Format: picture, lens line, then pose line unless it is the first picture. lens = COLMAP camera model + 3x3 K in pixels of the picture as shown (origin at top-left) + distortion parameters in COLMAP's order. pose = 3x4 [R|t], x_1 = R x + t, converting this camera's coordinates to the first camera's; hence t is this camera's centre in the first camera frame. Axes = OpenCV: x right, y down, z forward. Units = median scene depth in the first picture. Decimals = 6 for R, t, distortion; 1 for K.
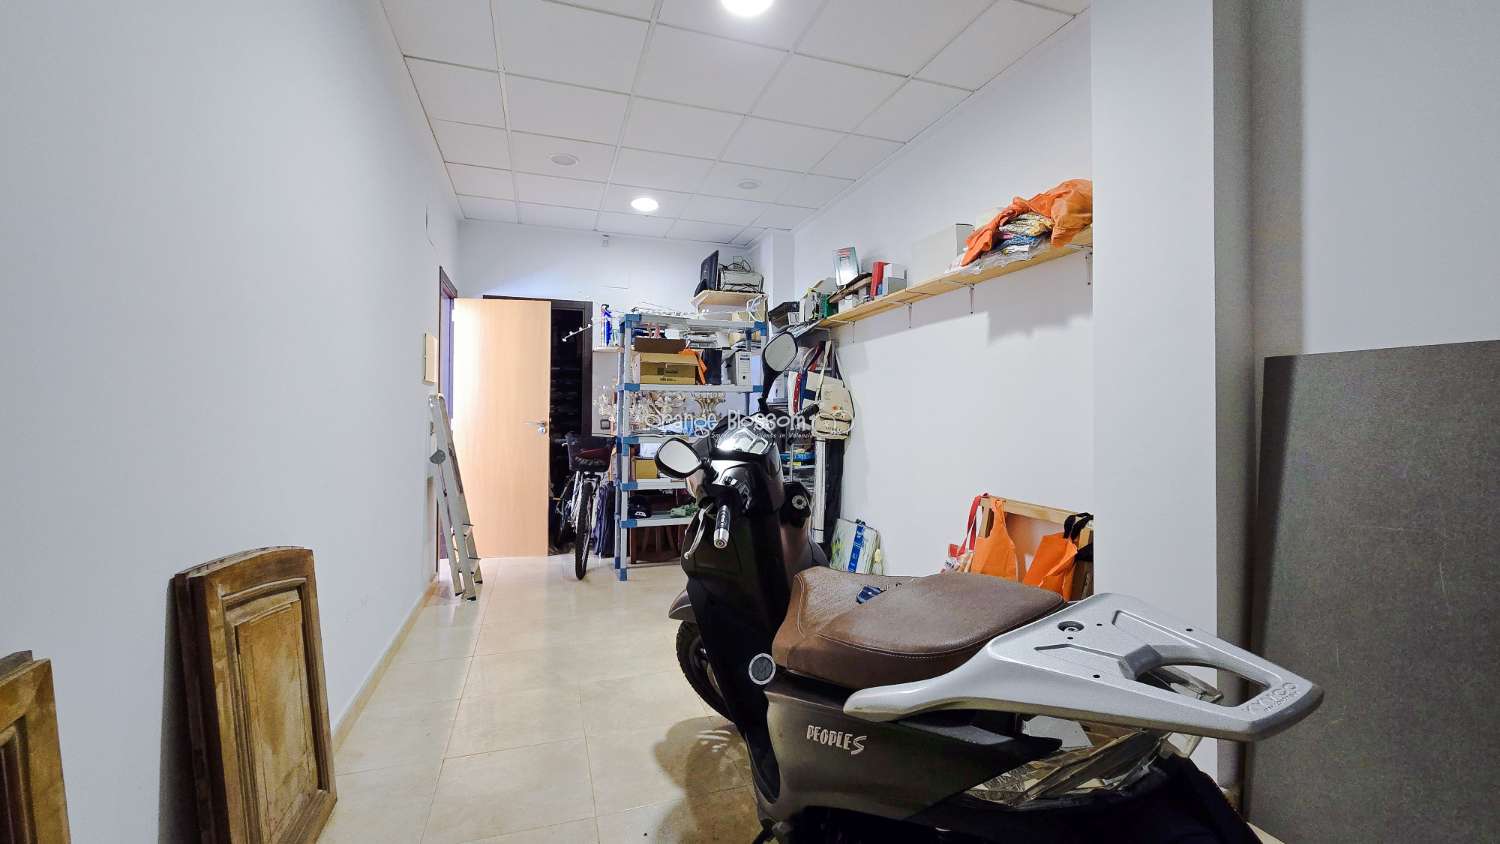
lens RADIAL K [[612.6, 0, 755.1], [0, 612.6, 408.5], [0, 0, 1]] dist [-0.000342, -0.001805]
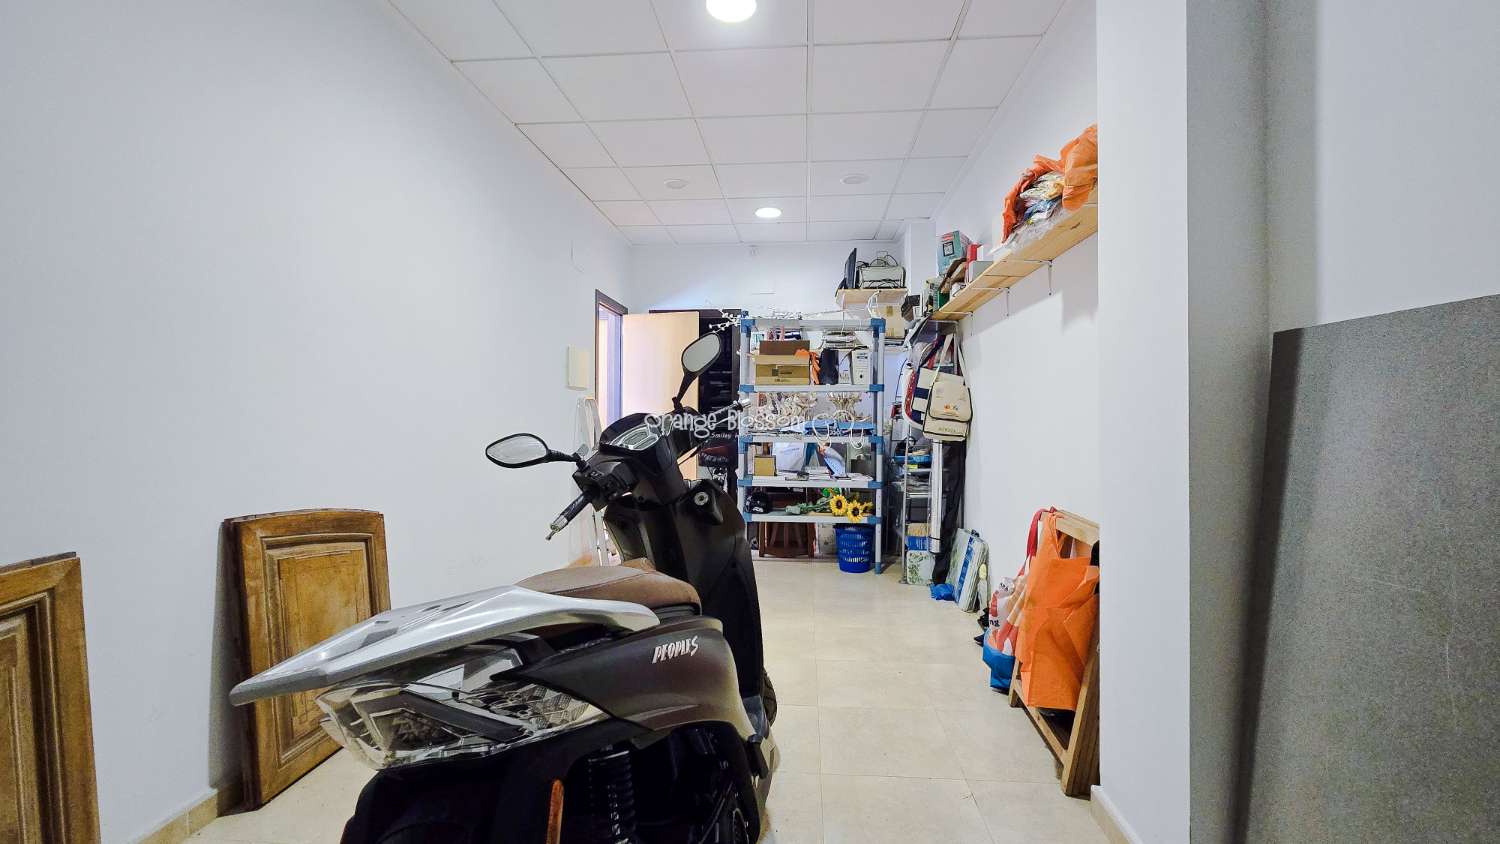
lens RADIAL K [[612.6, 0, 755.1], [0, 612.6, 408.5], [0, 0, 1]] dist [-0.000342, -0.001805]
pose [[0.913781, -0.005085, -0.406175, 0.232000], [0.004618, 0.999987, -0.002128, 0.001805], [0.406181, 0.000069, 0.913793, 0.039787]]
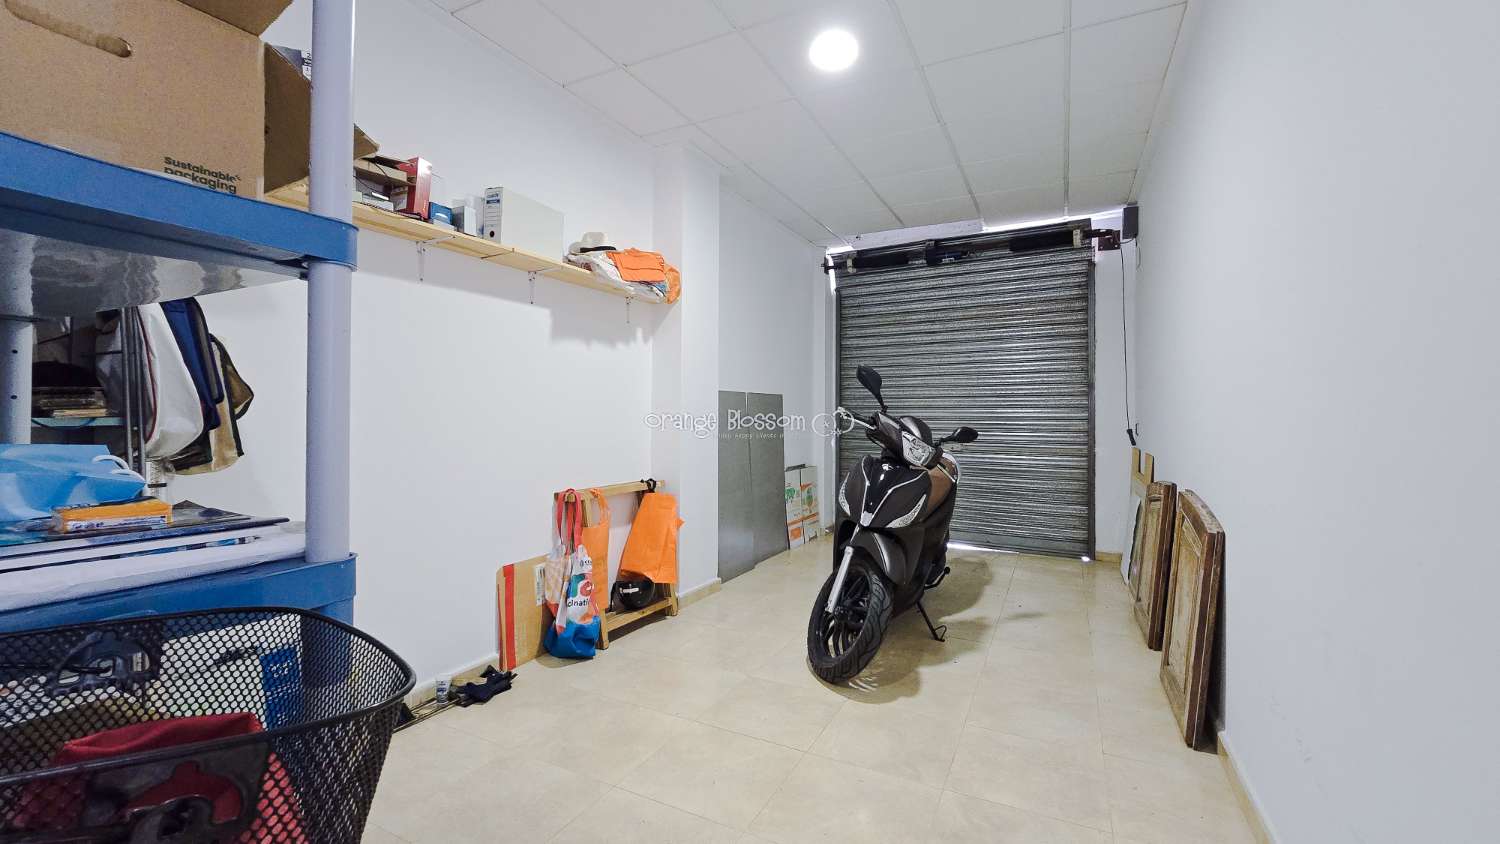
lens RADIAL K [[612.6, 0, 755.1], [0, 612.6, 408.5], [0, 0, 1]] dist [-0.000342, -0.001805]
pose [[-0.693311, -0.005698, 0.720616, -0.391714], [-0.015898, 0.999846, -0.007390, 0.002500], [-0.720463, -0.016580, -0.693295, 0.999630]]
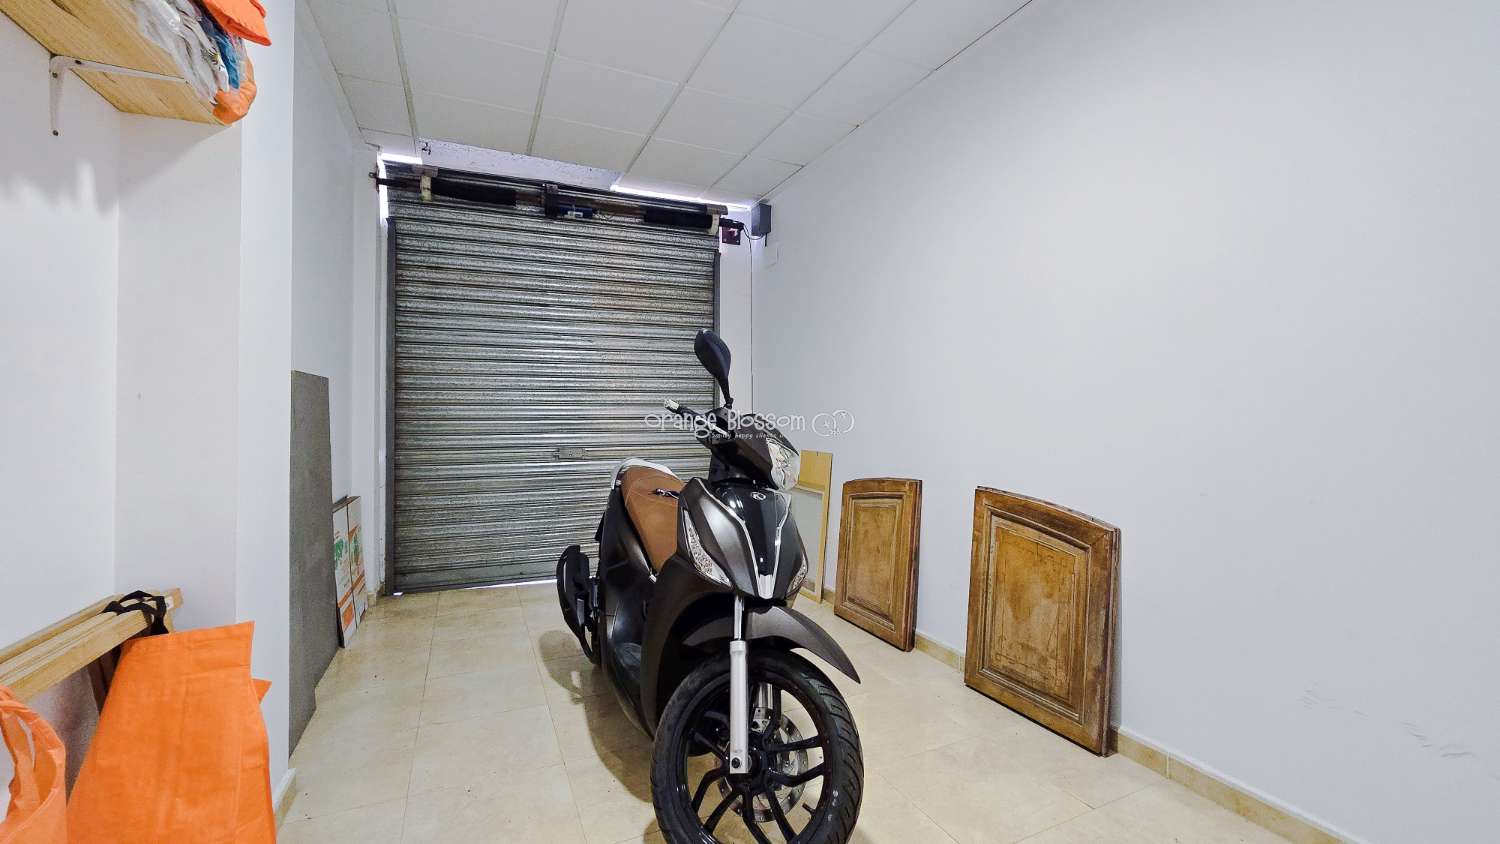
lens RADIAL K [[612.6, 0, 755.1], [0, 612.6, 408.5], [0, 0, 1]] dist [-0.000342, -0.001805]
pose [[-0.994386, -0.009349, -0.105398, 0.036399], [-0.007692, 0.999841, -0.016117, 0.006495], [0.105532, -0.015216, -0.994299, 0.853353]]
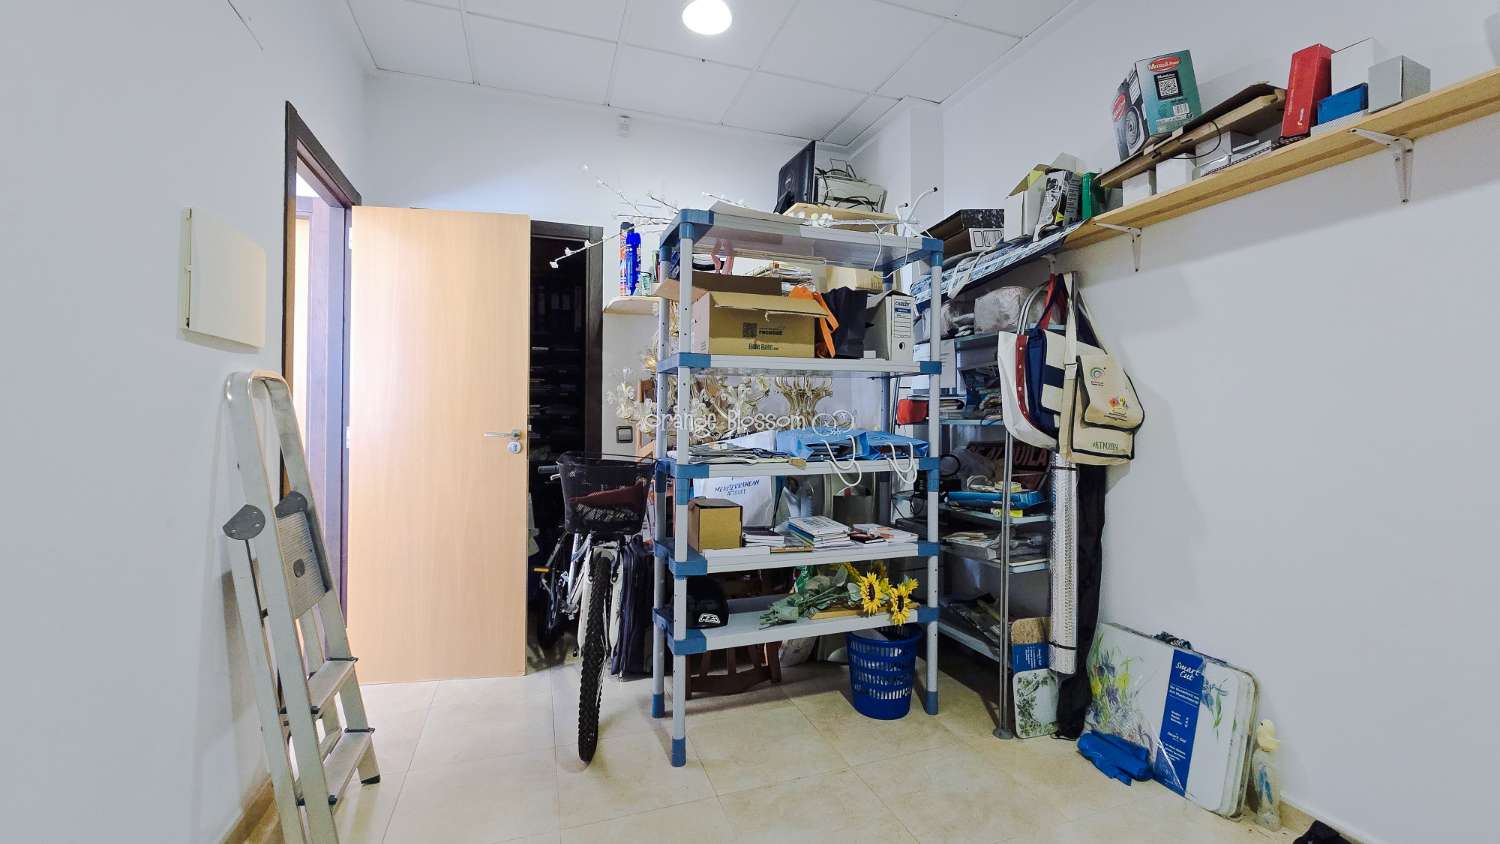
lens RADIAL K [[612.6, 0, 755.1], [0, 612.6, 408.5], [0, 0, 1]] dist [-0.000342, -0.001805]
pose [[0.999908, -0.003852, 0.013044, -0.154831], [0.003909, 0.999983, -0.004338, 0.004701], [-0.013027, 0.004389, 0.999906, 0.499790]]
